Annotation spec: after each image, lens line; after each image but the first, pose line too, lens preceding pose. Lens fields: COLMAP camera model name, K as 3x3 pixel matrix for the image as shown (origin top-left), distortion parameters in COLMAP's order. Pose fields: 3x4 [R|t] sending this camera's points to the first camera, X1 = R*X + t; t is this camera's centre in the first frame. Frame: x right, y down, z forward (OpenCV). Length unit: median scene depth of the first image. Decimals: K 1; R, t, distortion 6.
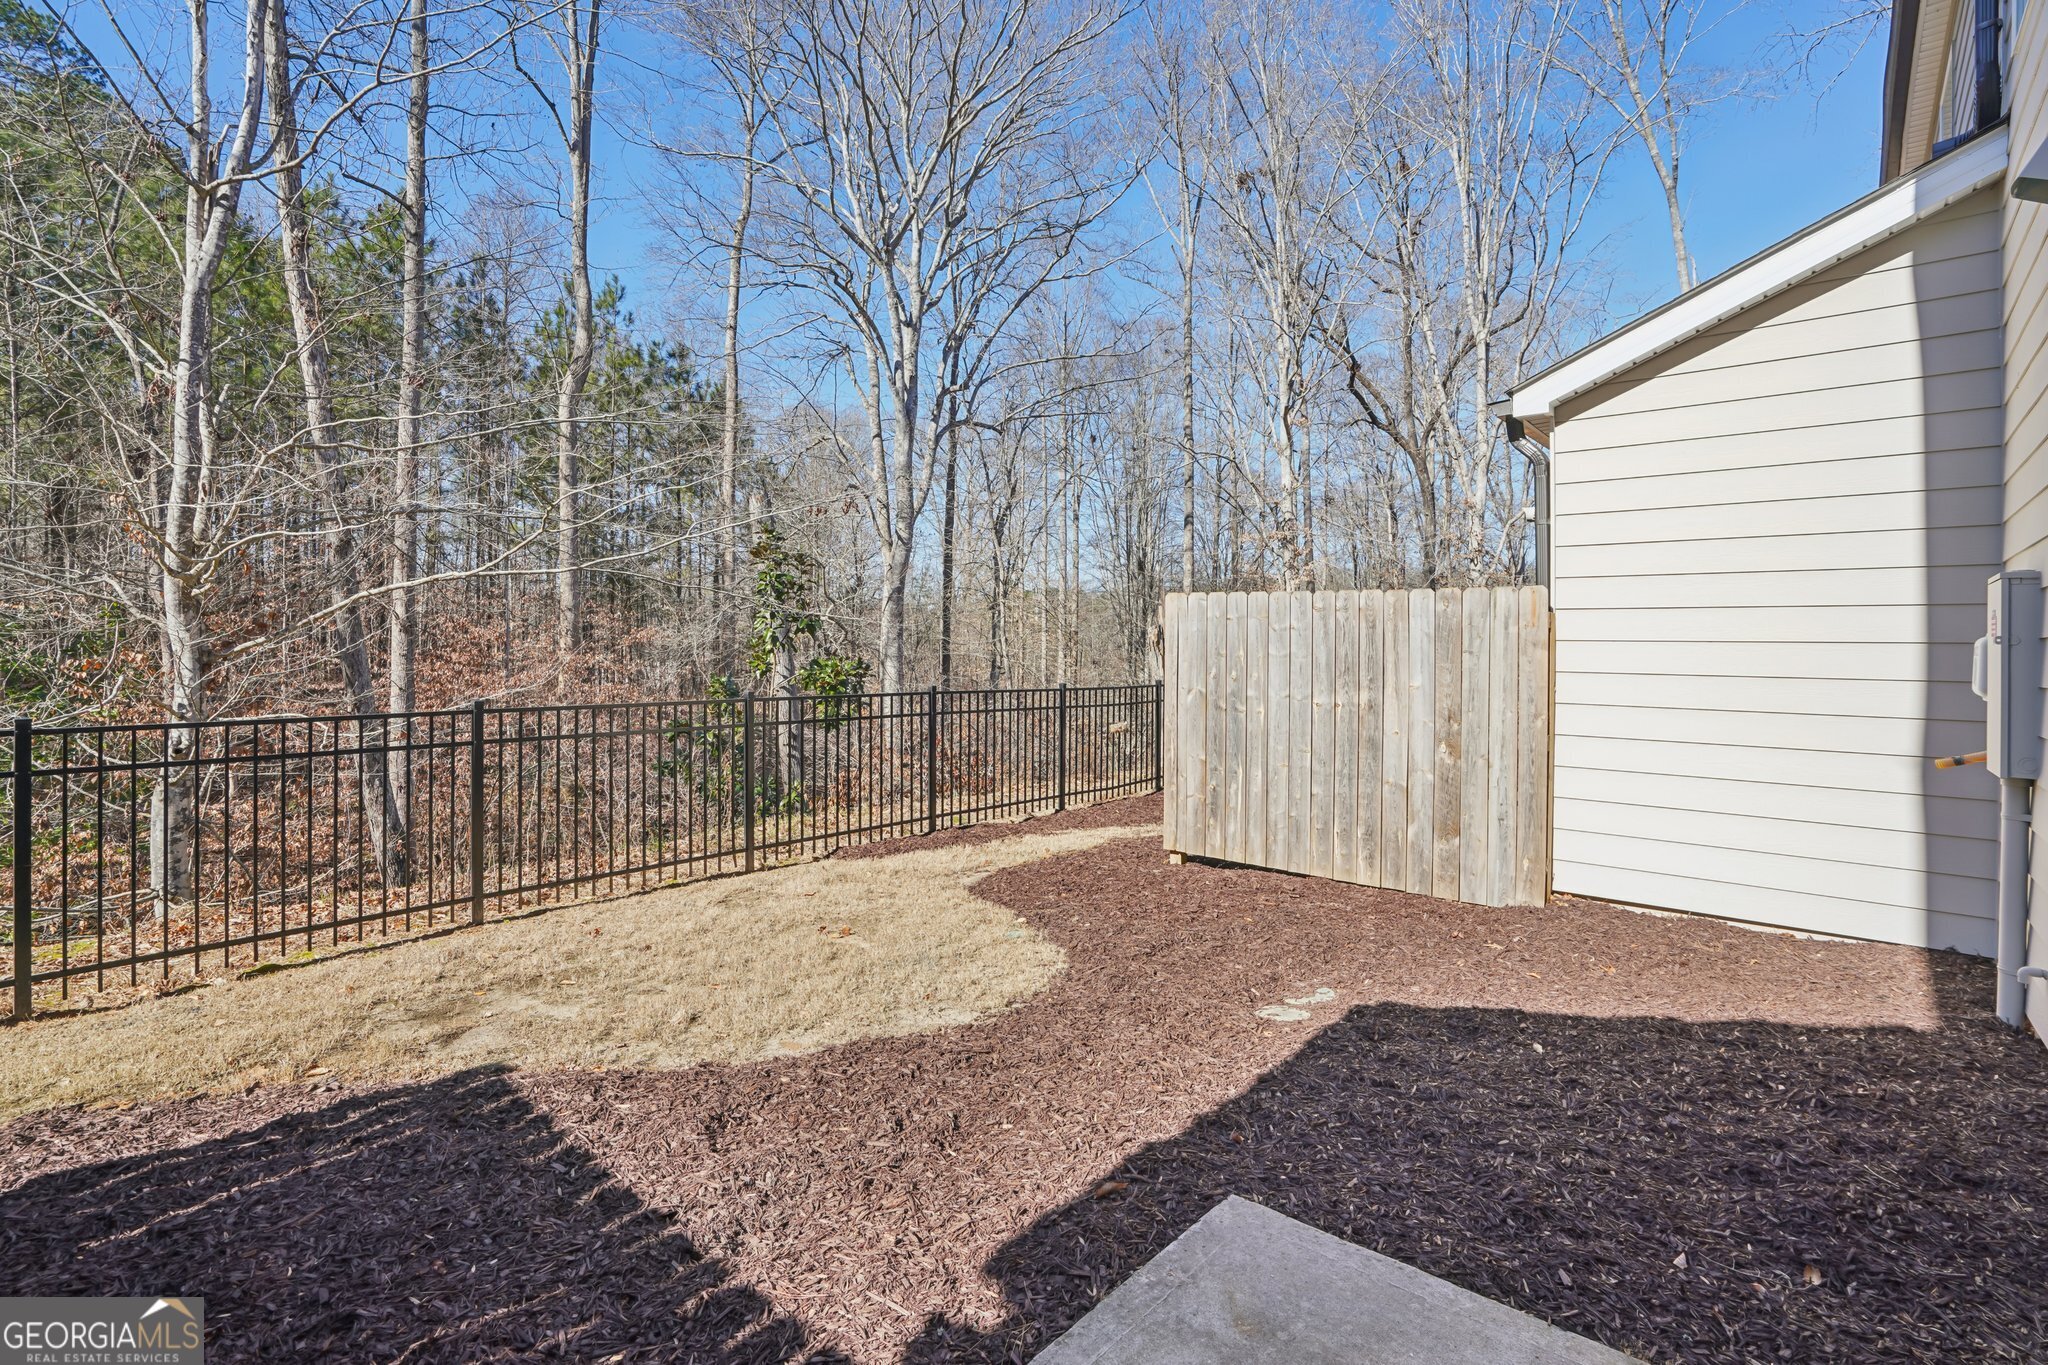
lens RADIAL K [[960.0, 0, 1015.4], [0, 960.0, 668.6], [0, 0, 1]] dist [-0.065124, 0.022950]
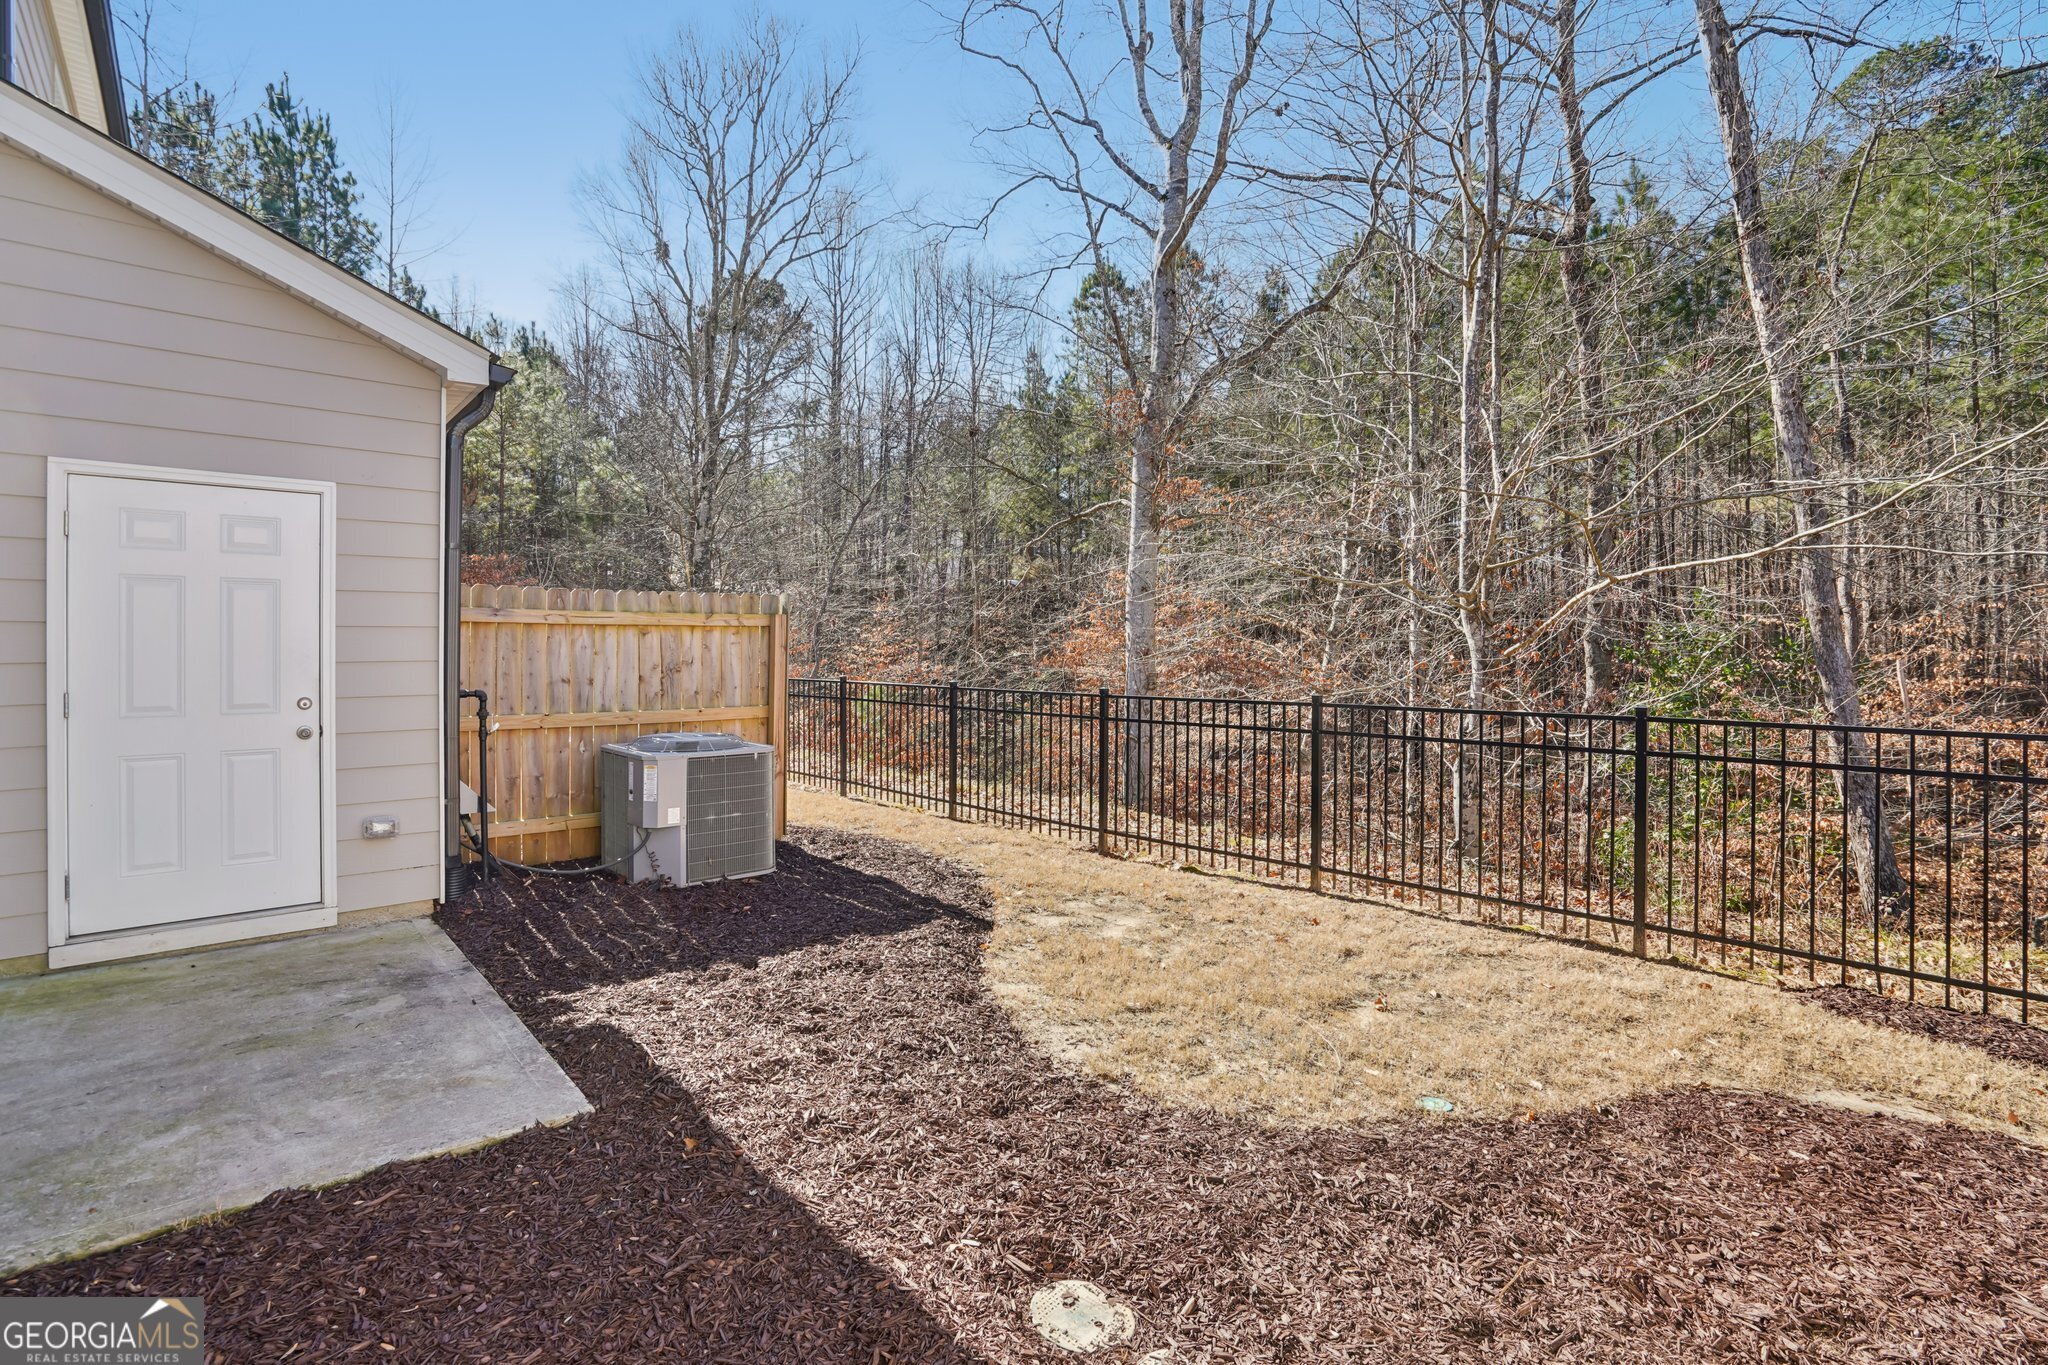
lens RADIAL K [[960.0, 0, 1015.4], [0, 960.0, 668.6], [0, 0, 1]] dist [-0.065124, 0.022950]
pose [[-0.159815, 0.006394, -0.987126, 0.780318], [-0.018942, 0.999775, 0.009543, -0.001905], [0.986965, 0.020223, -0.159658, 1.030310]]
